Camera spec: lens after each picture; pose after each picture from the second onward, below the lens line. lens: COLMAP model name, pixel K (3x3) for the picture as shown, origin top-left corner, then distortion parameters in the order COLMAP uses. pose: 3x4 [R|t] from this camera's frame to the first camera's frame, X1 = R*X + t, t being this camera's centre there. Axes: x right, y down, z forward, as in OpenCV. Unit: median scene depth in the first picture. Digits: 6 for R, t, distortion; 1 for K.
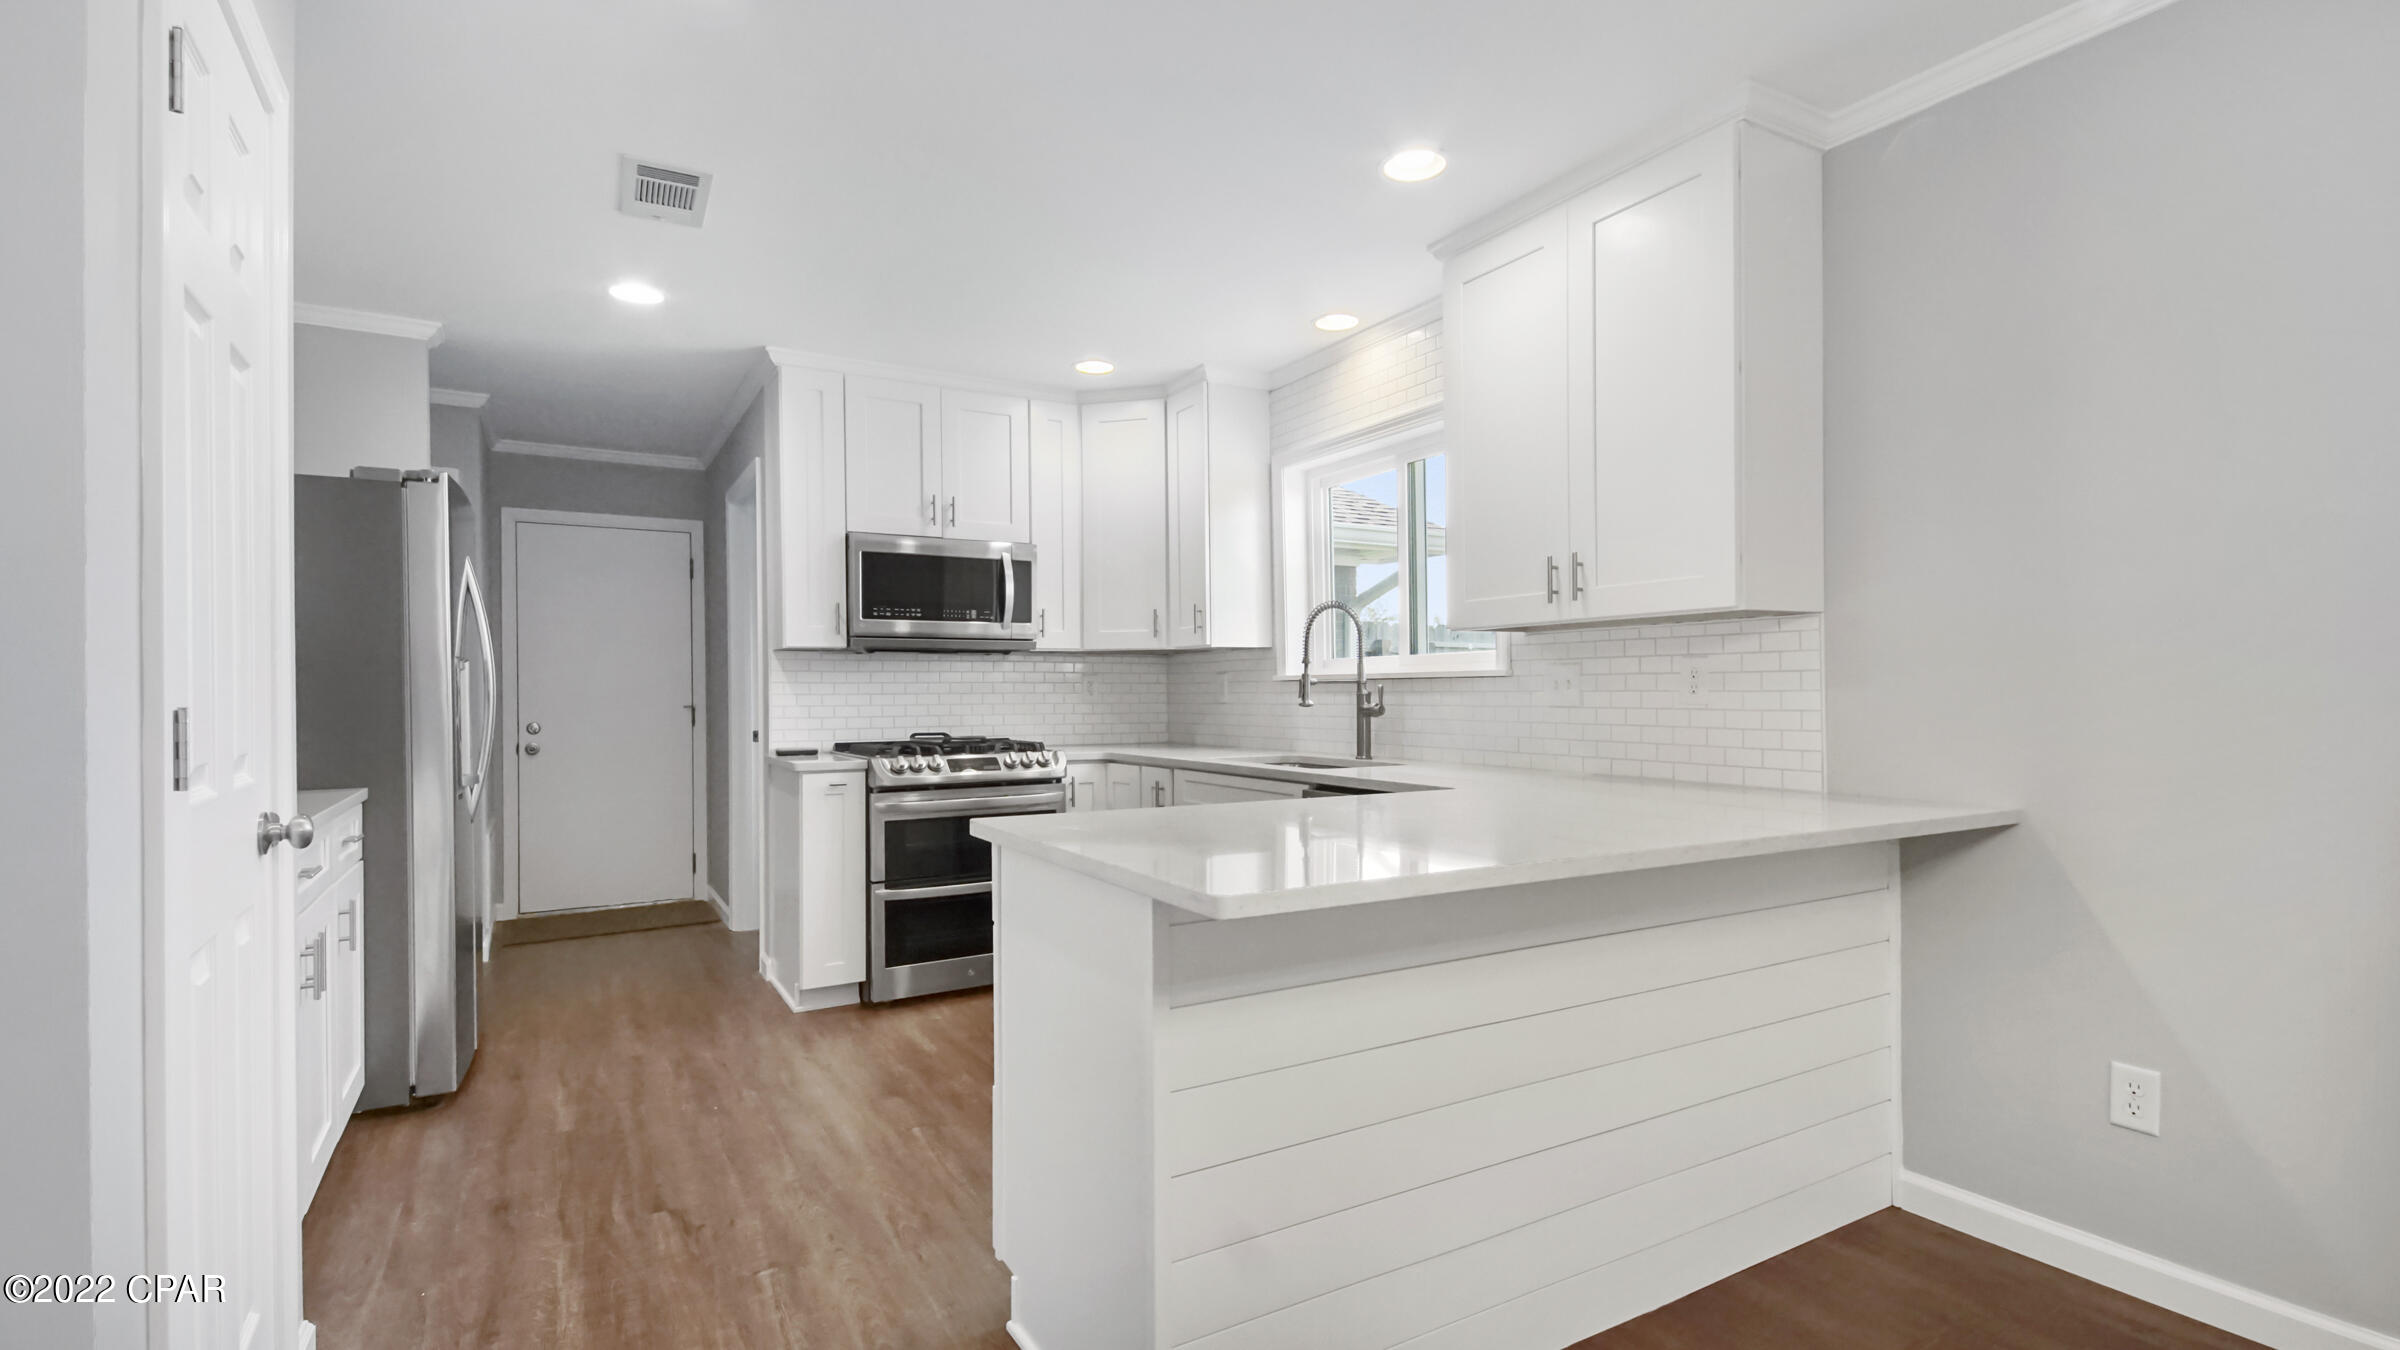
lens RADIAL K [[1123.1, 0, 1203.1], [0, 1123.1, 695.6], [0, 0, 1]] dist [0.033801, -0.000280]
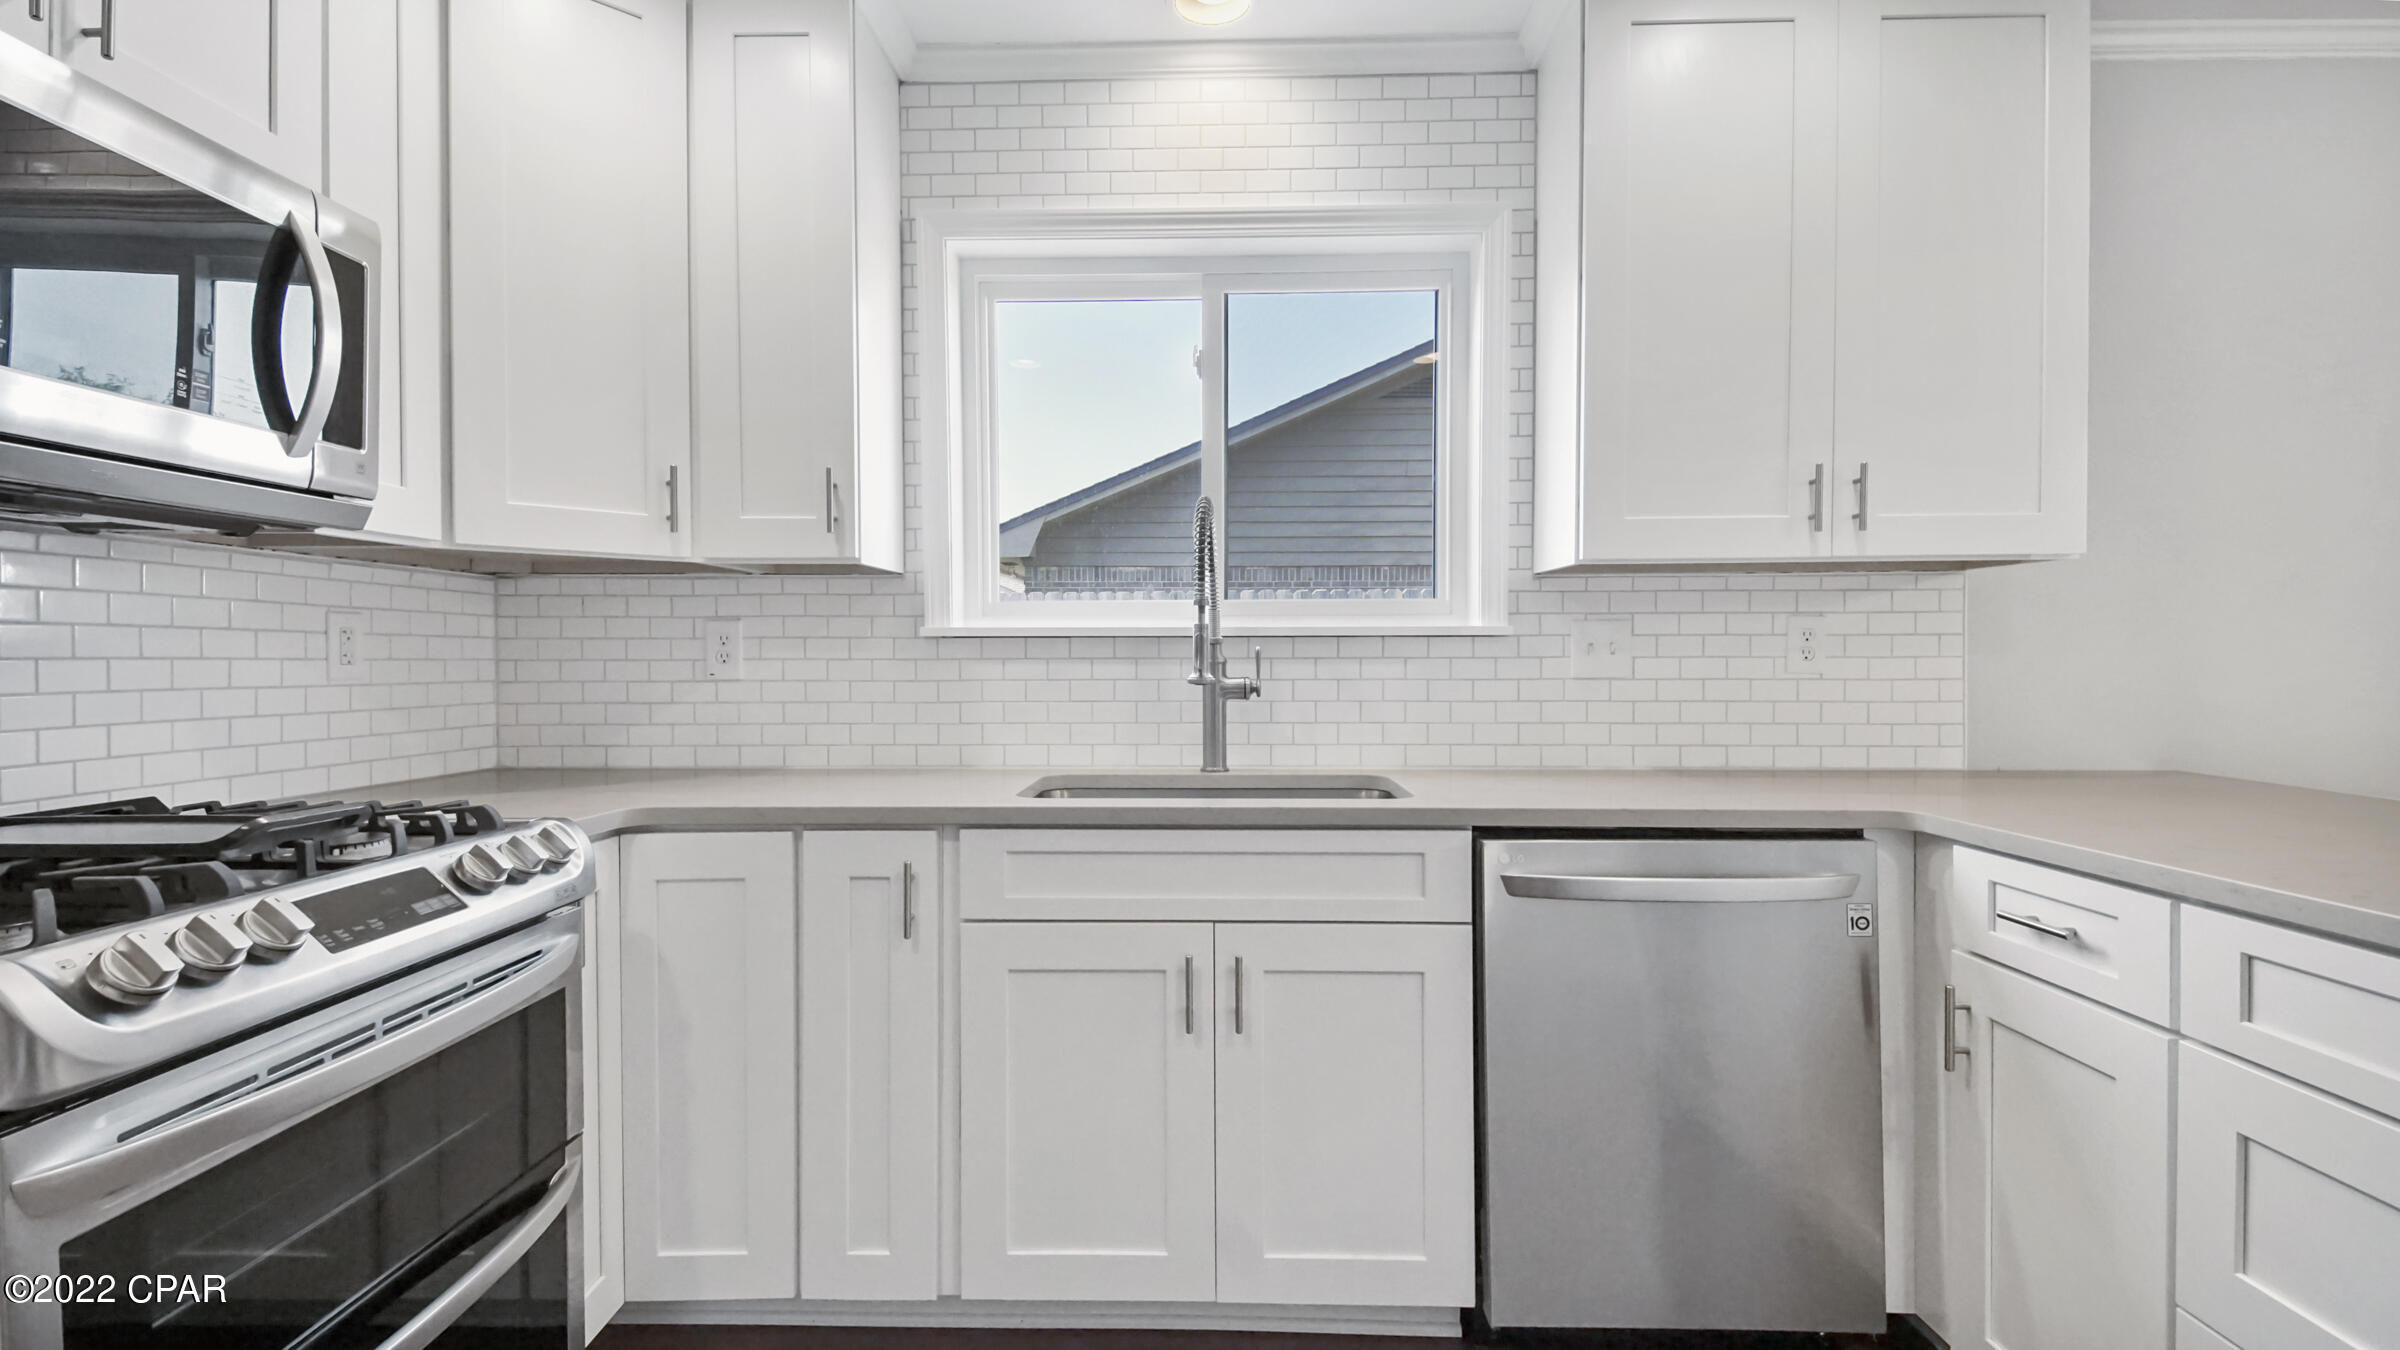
lens RADIAL K [[1092.9, 0, 1198.1], [0, 1092.9, 666.9], [0, 0, 1]] dist [0.055484, -0.029175]
pose [[0.521844, -0.003993, 0.853032, -0.332375], [0.001953, 0.999992, 0.003486, -0.000422], [-0.853039, -0.000153, 0.521847, 0.660349]]
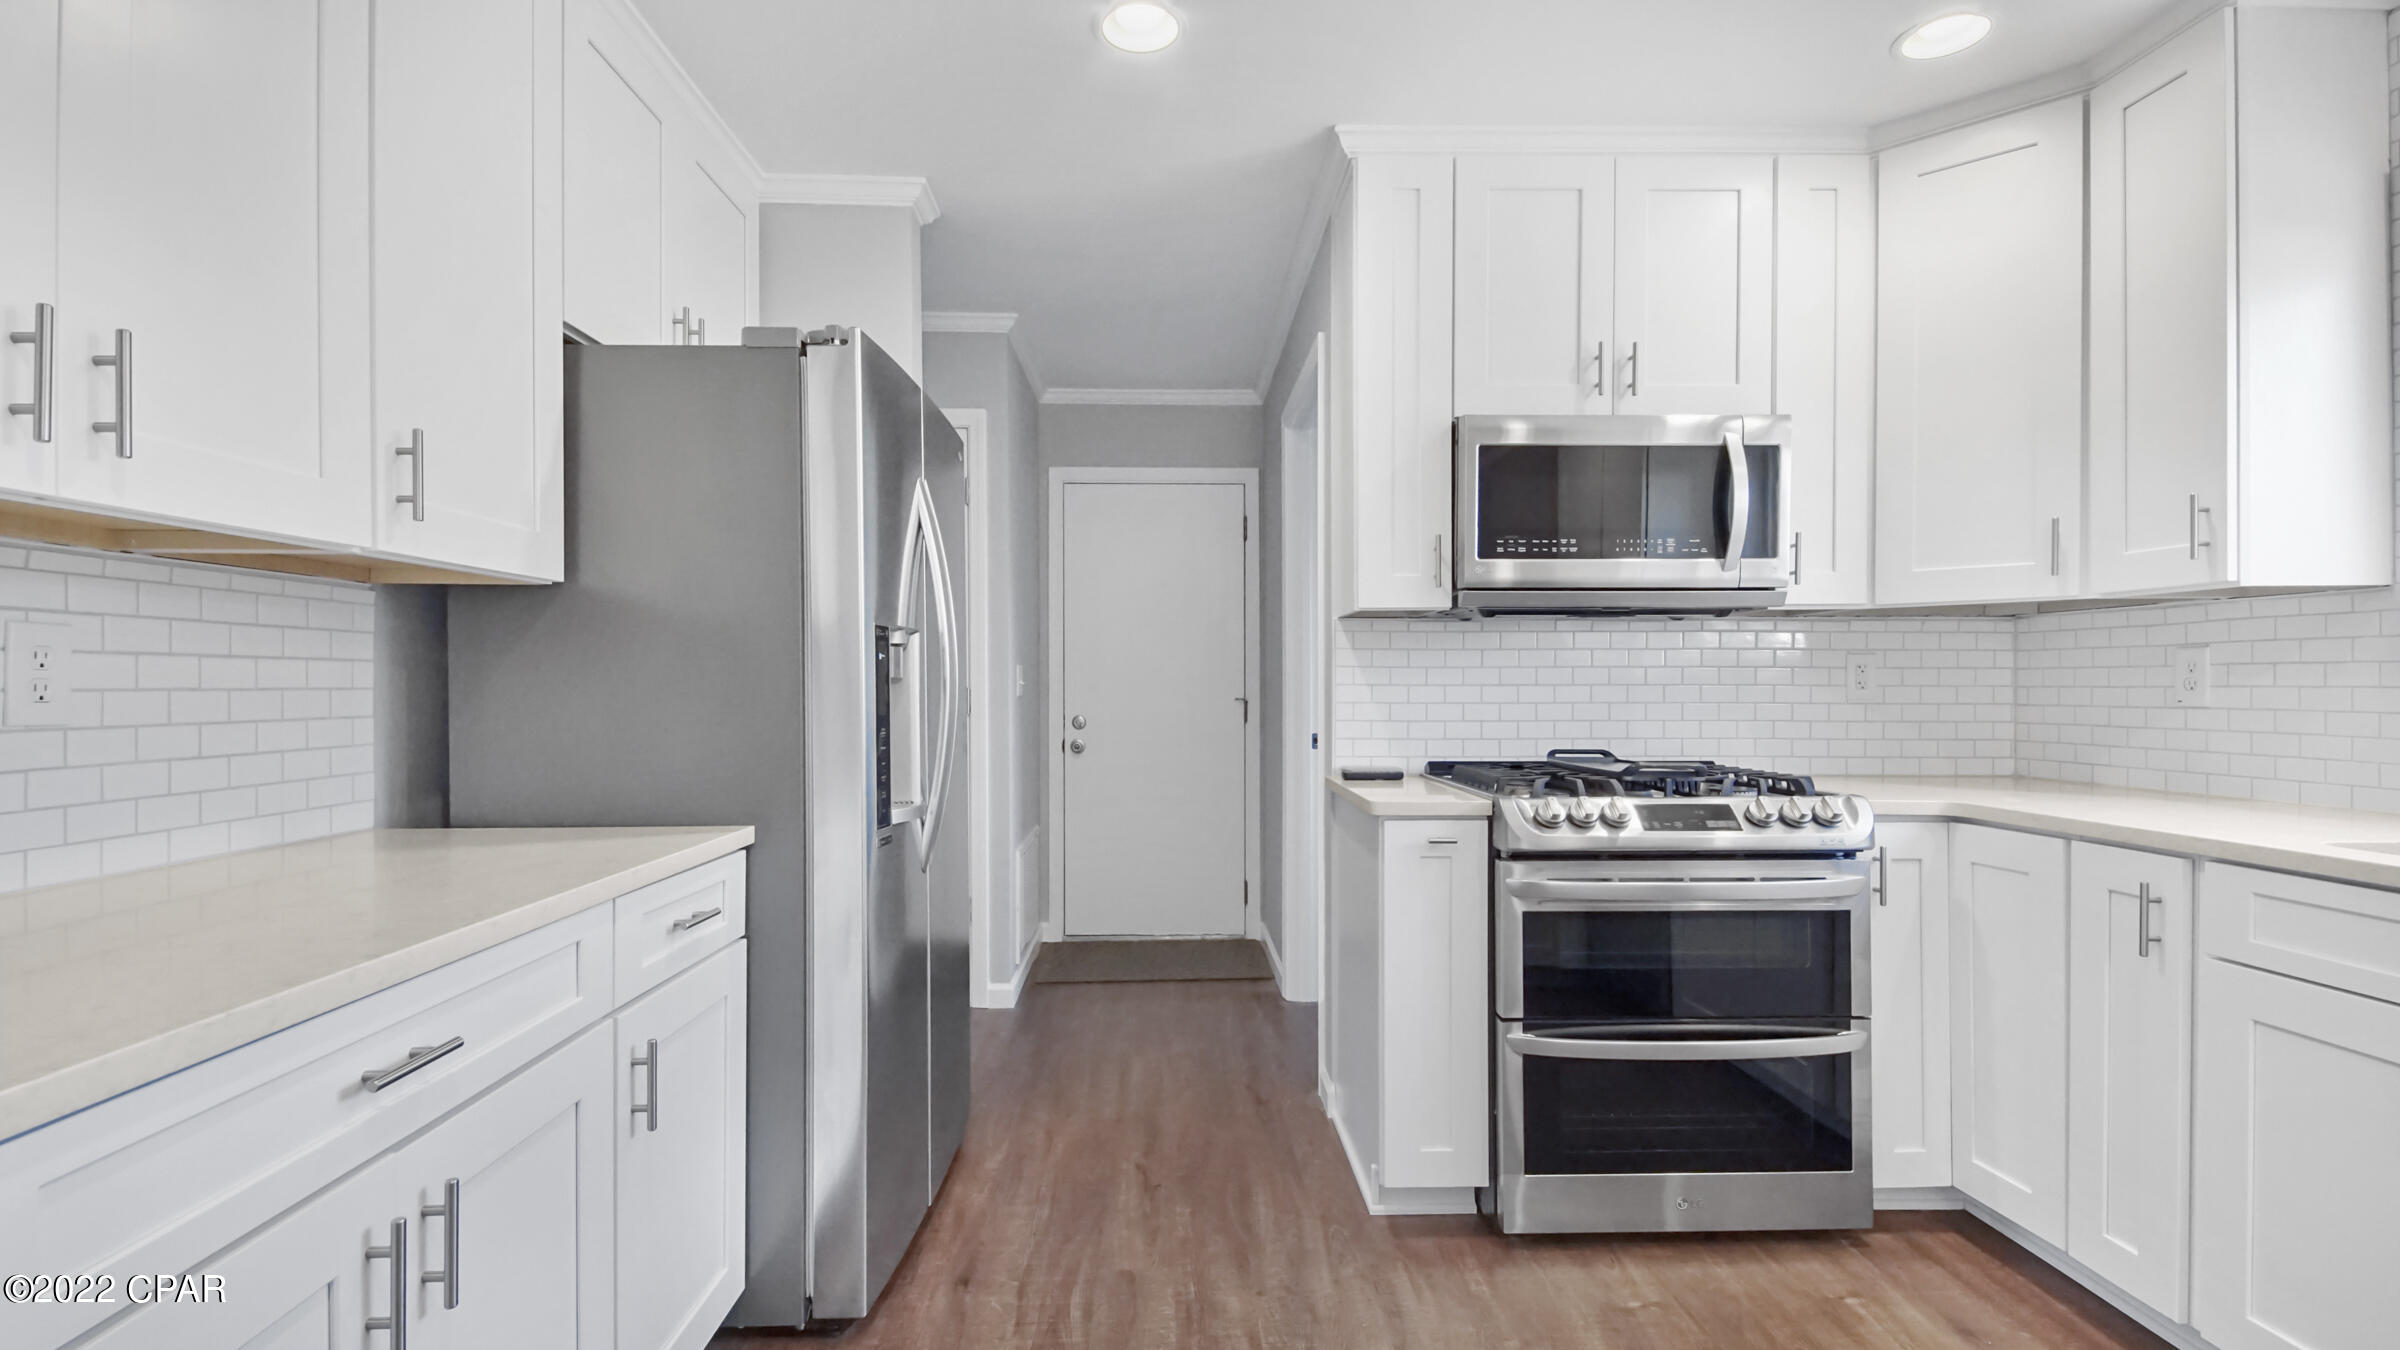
lens RADIAL K [[1123.1, 0, 1203.1], [0, 1123.1, 695.6], [0, 0, 1]] dist [0.033801, -0.000280]
pose [[0.885753, 0.010247, -0.464043, -0.155475], [-0.006968, 0.999937, 0.008780, 0.000242], [0.464104, -0.004544, 0.885769, 0.406404]]
